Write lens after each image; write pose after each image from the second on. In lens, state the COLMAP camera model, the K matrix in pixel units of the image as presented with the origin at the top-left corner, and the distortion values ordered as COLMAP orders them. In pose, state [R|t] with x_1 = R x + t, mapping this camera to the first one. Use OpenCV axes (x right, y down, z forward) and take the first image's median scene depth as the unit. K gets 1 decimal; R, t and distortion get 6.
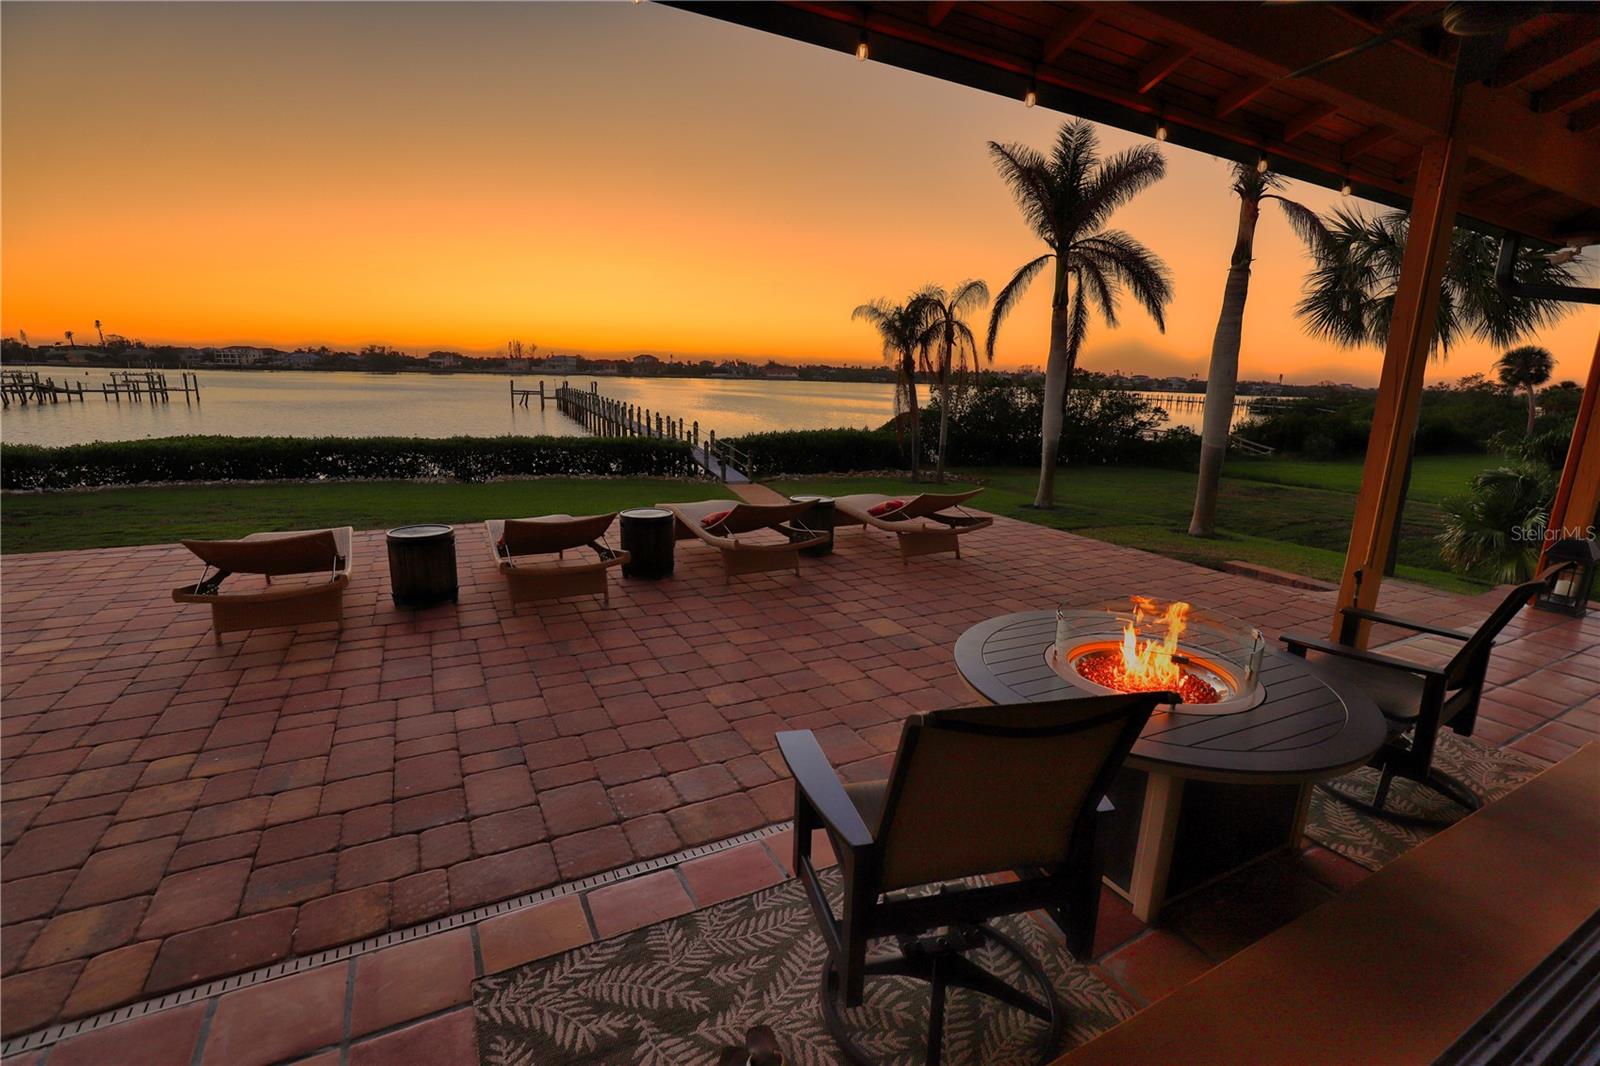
lens RADIAL K [[715.9, 0, 800.0], [0, 715.9, 533.0], [0, 0, 1]] dist [-0.016636, 0.000507]
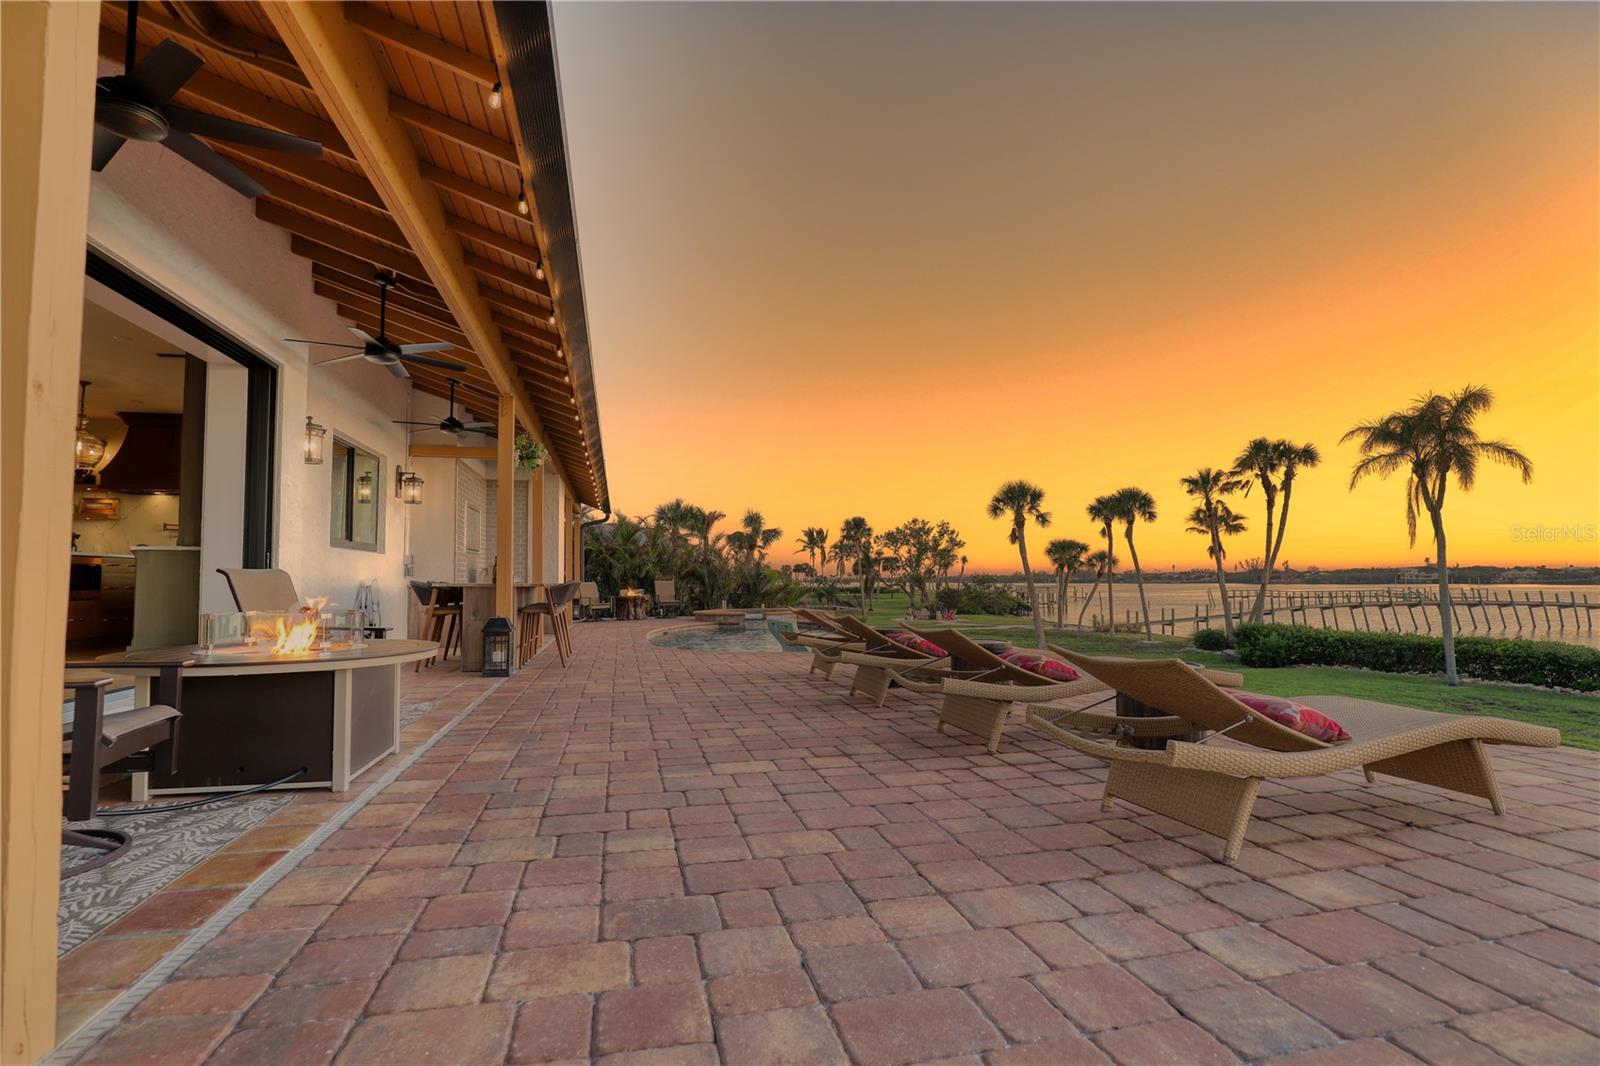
lens RADIAL K [[776.7, 0, 800.0], [0, 776.7, 533.0], [0, 0, 1]] dist [-0.000182, -0.000013]
pose [[-0.252586, -0.087512, -0.963609, 0.710440], [-0.200107, 0.979095, -0.036465, -0.073839], [0.946656, 0.183614, -0.264817, 0.946671]]
